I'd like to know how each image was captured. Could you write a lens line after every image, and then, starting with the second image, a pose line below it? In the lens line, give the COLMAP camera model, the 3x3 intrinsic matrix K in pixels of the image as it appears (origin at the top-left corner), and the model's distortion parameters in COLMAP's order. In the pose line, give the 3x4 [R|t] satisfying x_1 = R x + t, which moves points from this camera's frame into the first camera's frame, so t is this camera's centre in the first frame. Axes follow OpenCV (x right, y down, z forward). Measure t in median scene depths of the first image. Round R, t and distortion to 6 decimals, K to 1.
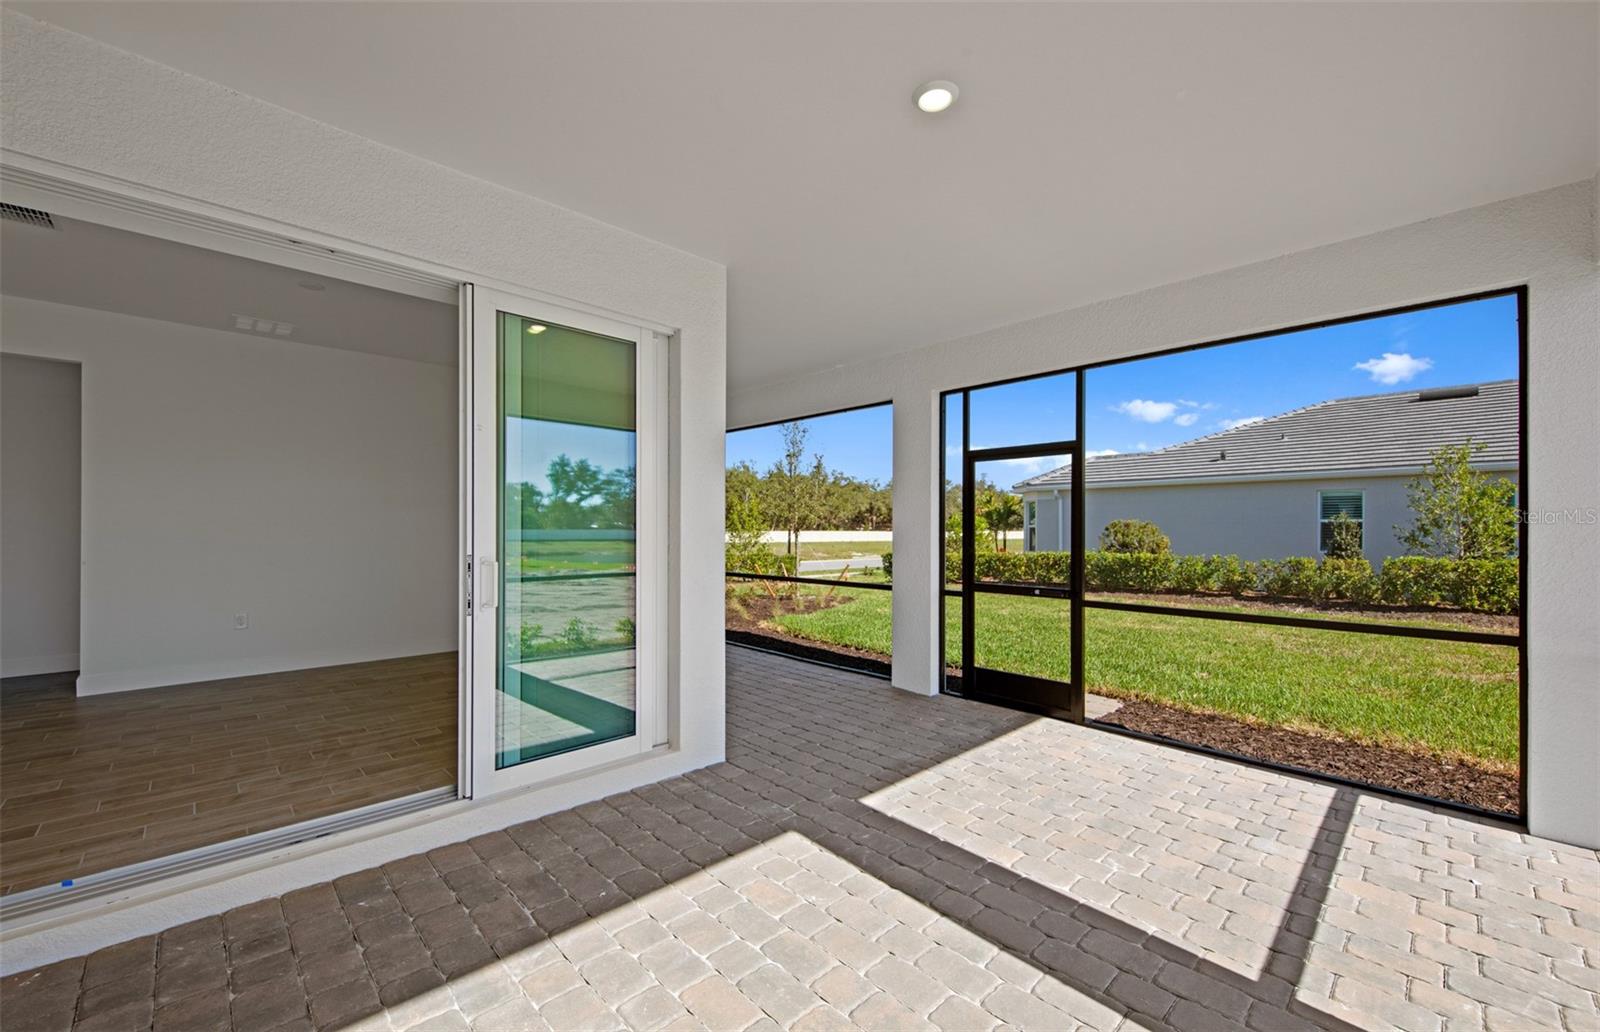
lens RADIAL K [[630.6, 0, 799.2], [0, 630.6, 524.9], [0, 0, 1]] dist [0.004326, -0.000532]
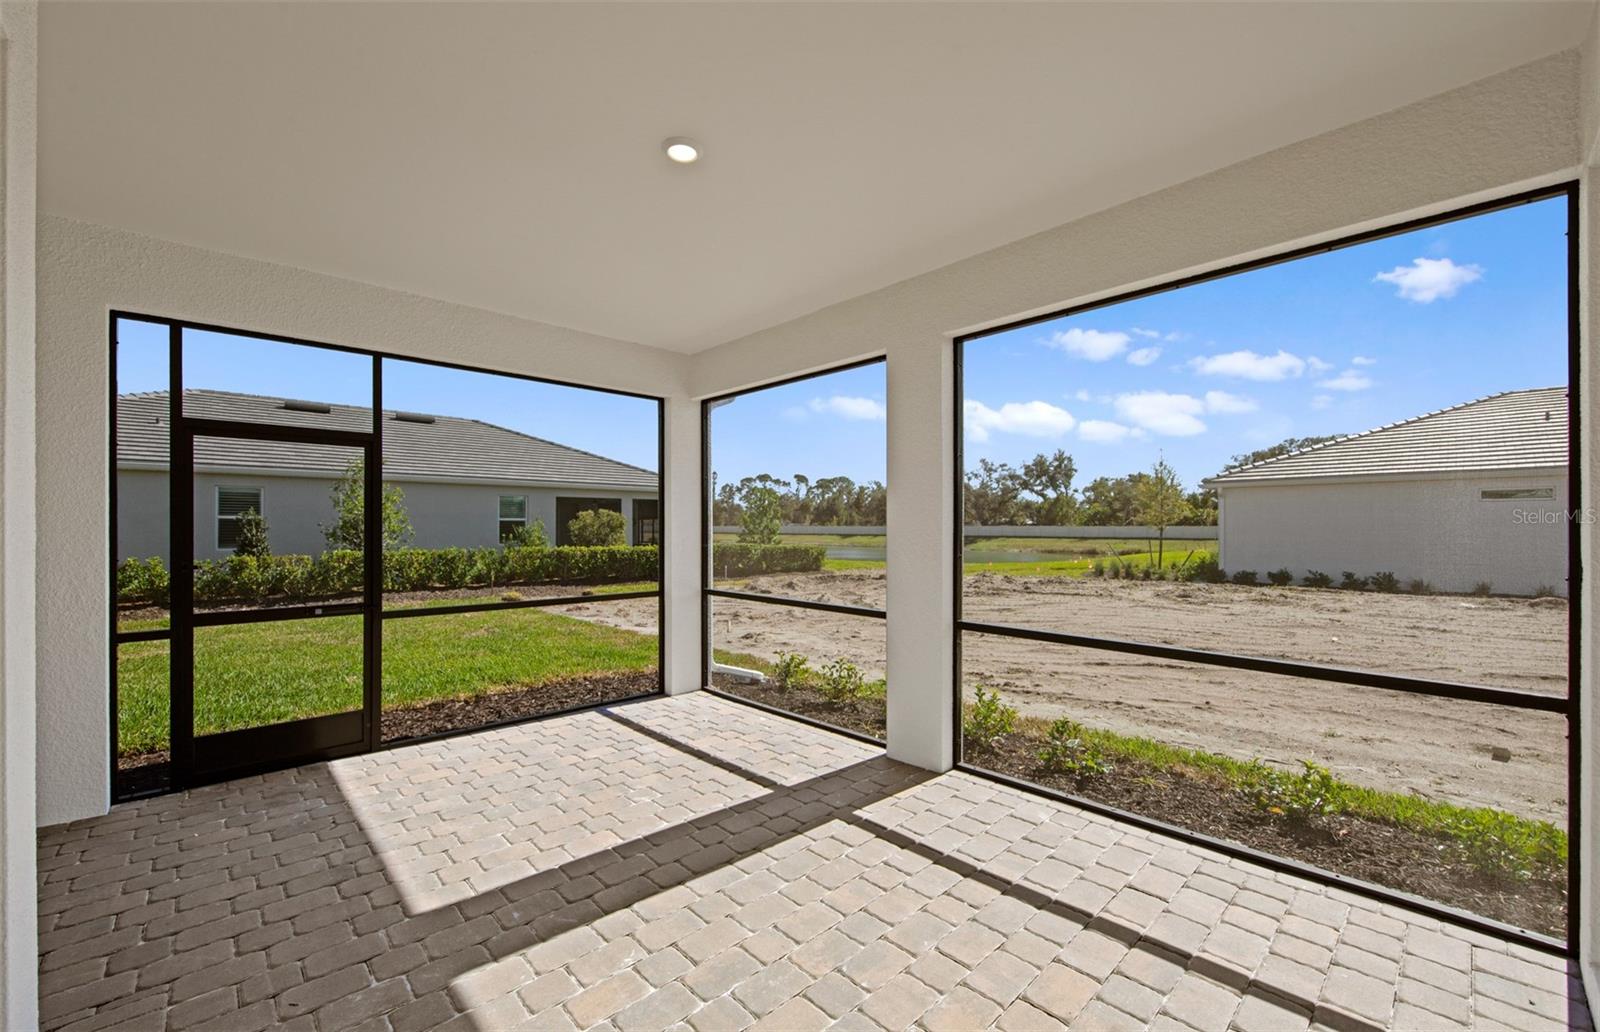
lens RADIAL K [[631.6, 0, 796.9], [0, 631.6, 525.8], [0, 0, 1]] dist [0.002947, -0.000093]
pose [[0.012476, -0.002212, 0.999920, -0.534345], [-0.008778, 0.999959, 0.002321, -0.013683], [-0.999884, -0.008807, 0.012456, 0.471436]]
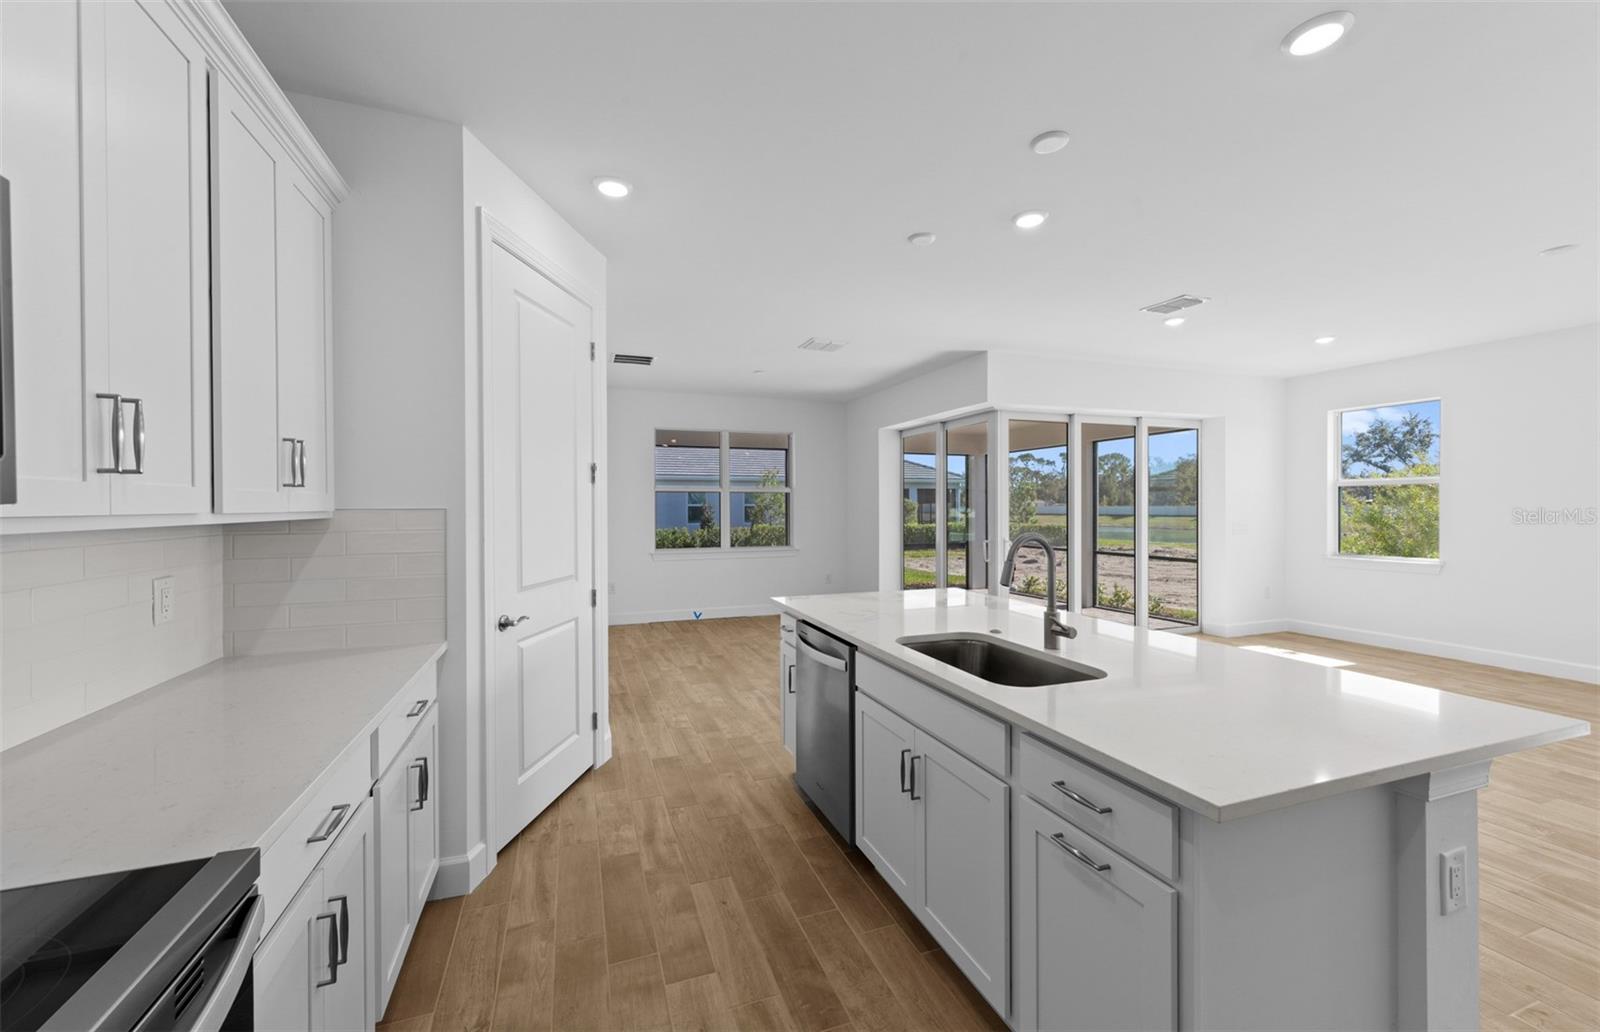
lens RADIAL K [[622.4, 0, 800.2], [0, 622.4, 511.3], [0, 0, 1]] dist [0.007710, -0.000514]
pose [[0.401596, -0.010789, 0.915753, -2.321284], [-0.002980, 0.999910, 0.013088, -0.053372], [-0.915812, -0.007985, 0.401528, 0.310652]]
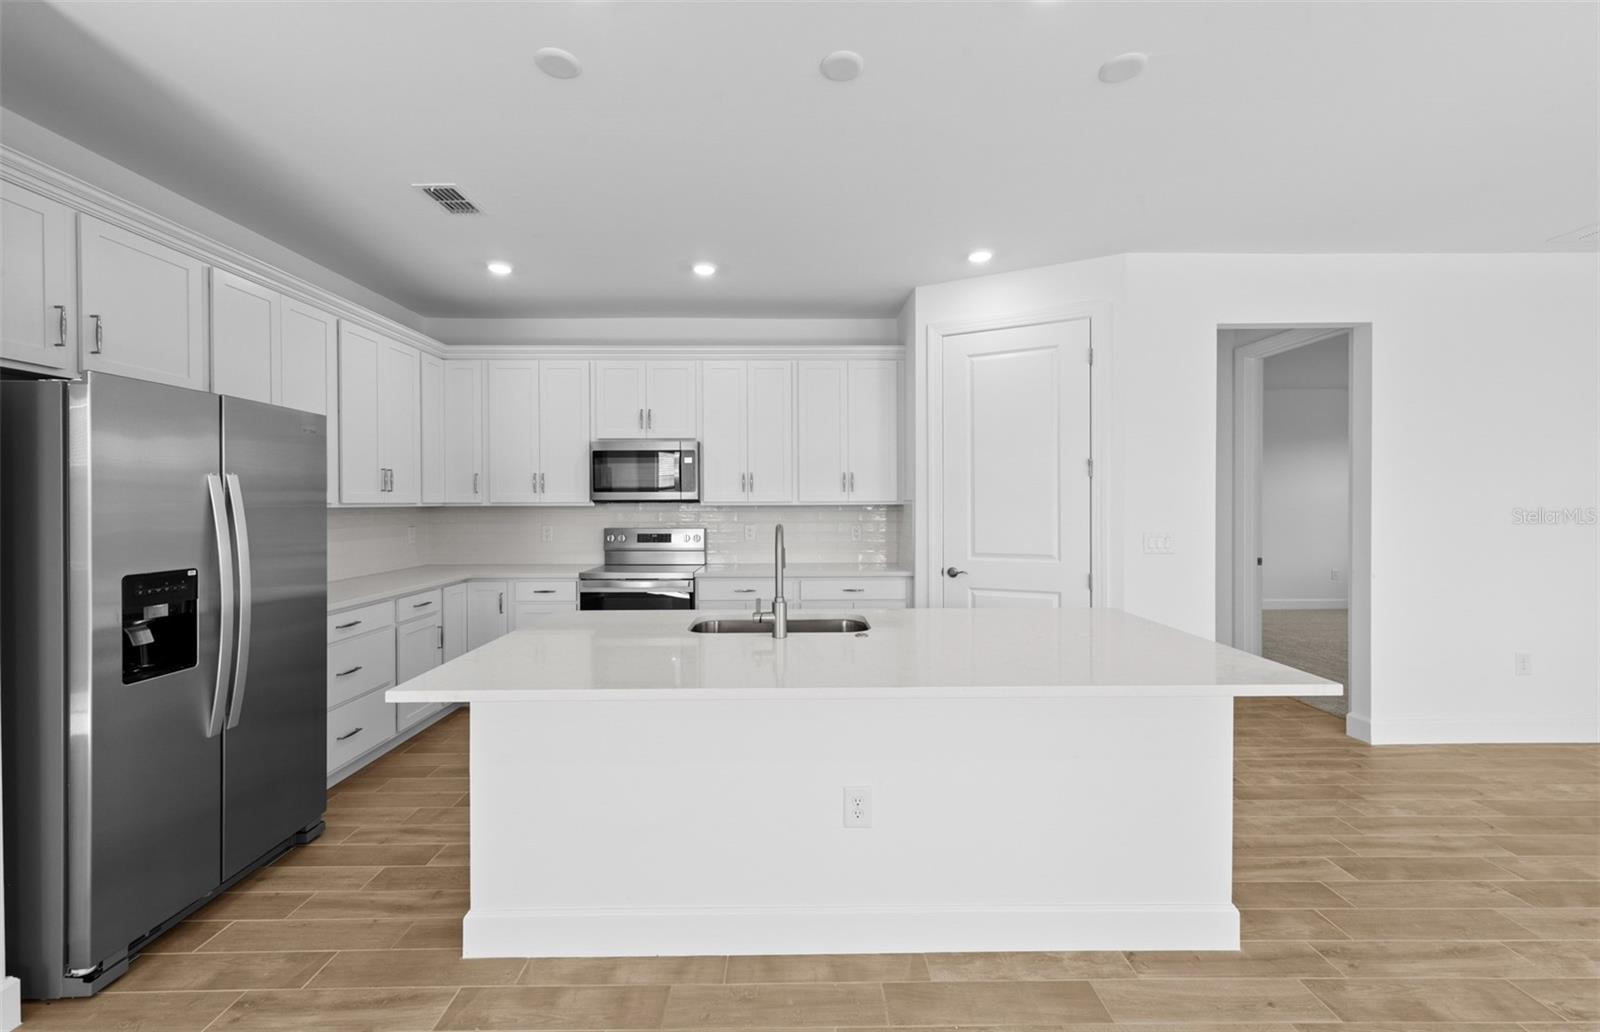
lens RADIAL K [[628.4, 0, 798.2], [0, 628.4, 508.1], [0, 0, 1]] dist [0.006596, -0.000112]
pose [[0.727061, 0.001677, -0.686570, -1.314302], [0.010485, 0.999853, 0.013545, -0.050336], [0.686492, -0.017047, 0.726937, -0.078547]]
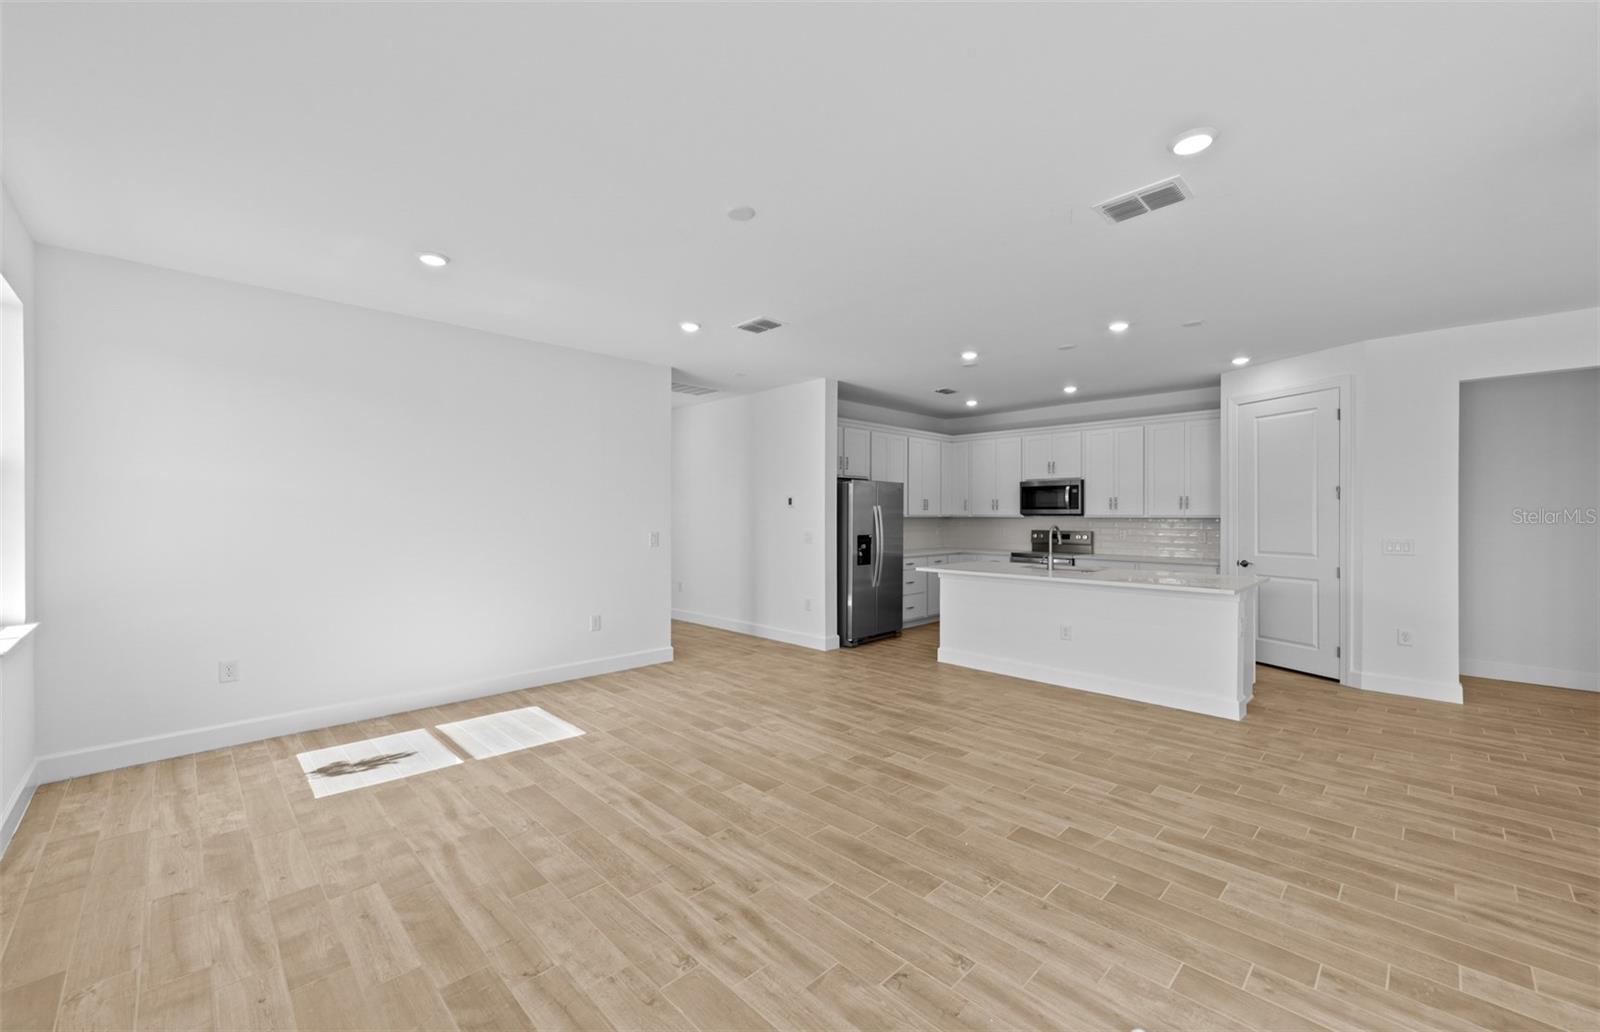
lens RADIAL K [[628.5, 0, 803.6], [0, 628.5, 515.0], [0, 0, 1]] dist [0.009004, -0.000350]
pose [[0.014614, -0.001104, -0.999893, -0.299923], [0.007381, 0.999972, -0.000997, -0.052679], [0.999866, -0.007366, 0.014622, -0.254639]]
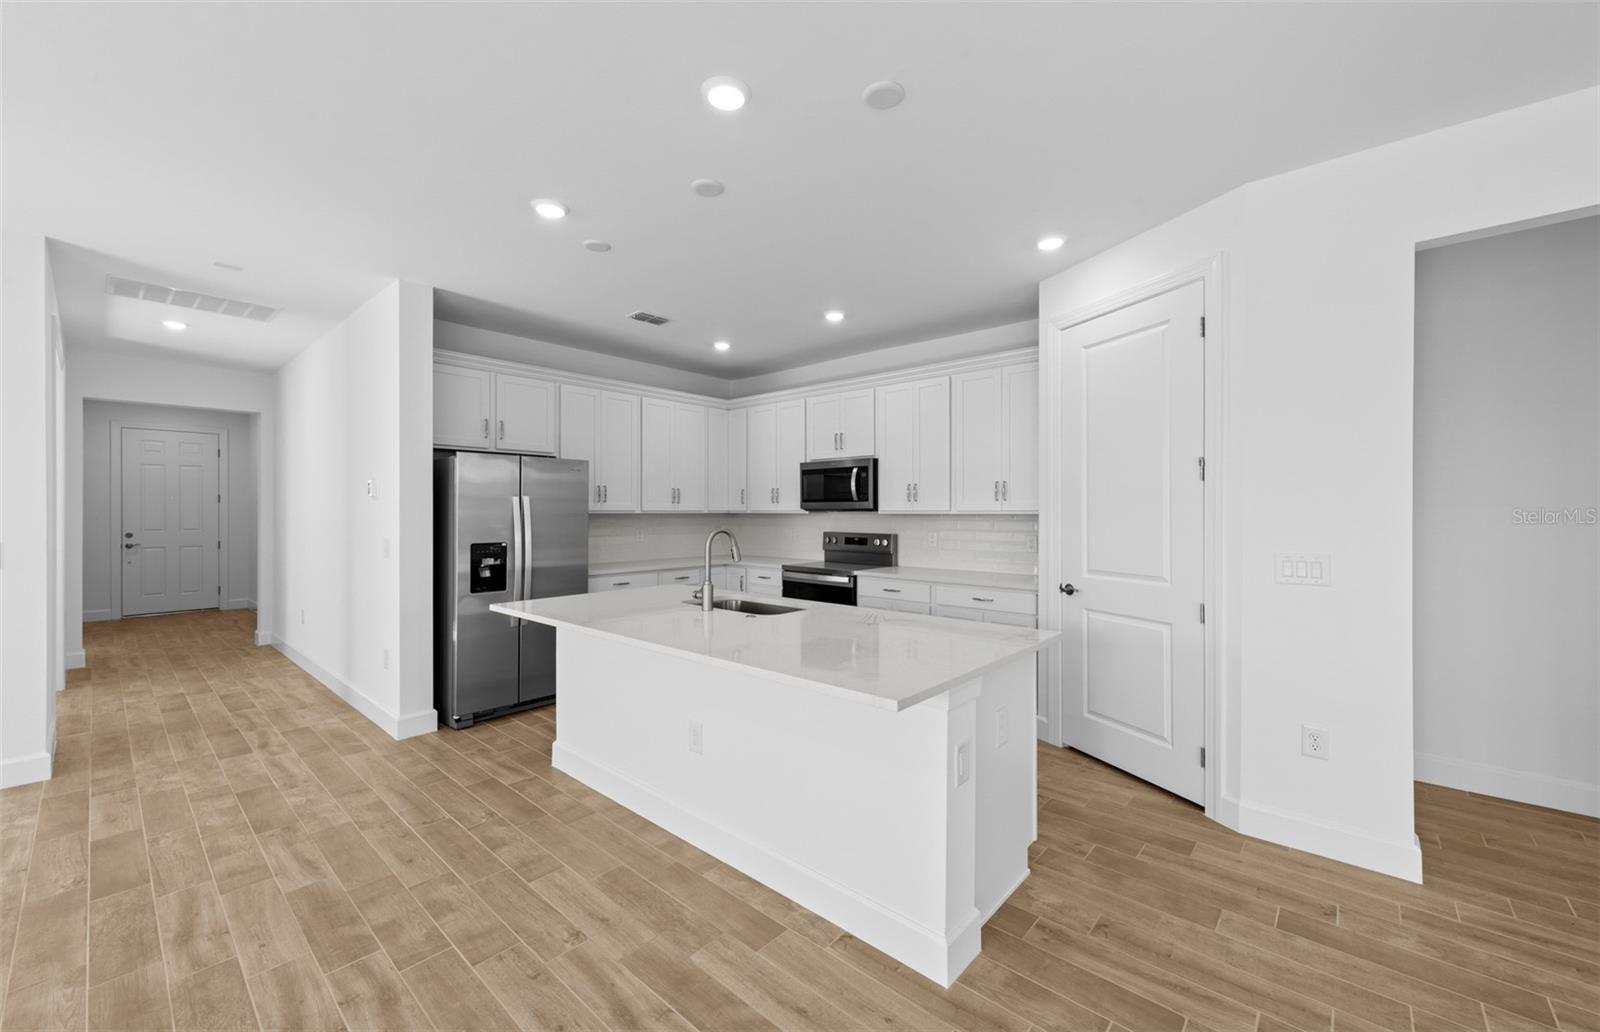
lens RADIAL K [[622.4, 0, 800.2], [0, 622.4, 511.3], [0, 0, 1]] dist [0.007710, -0.000514]
pose [[0.077250, -0.001650, -0.997010, -0.941172], [0.008040, 0.999967, -0.001032, -0.046142], [0.996979, -0.007936, 0.077261, 0.382711]]
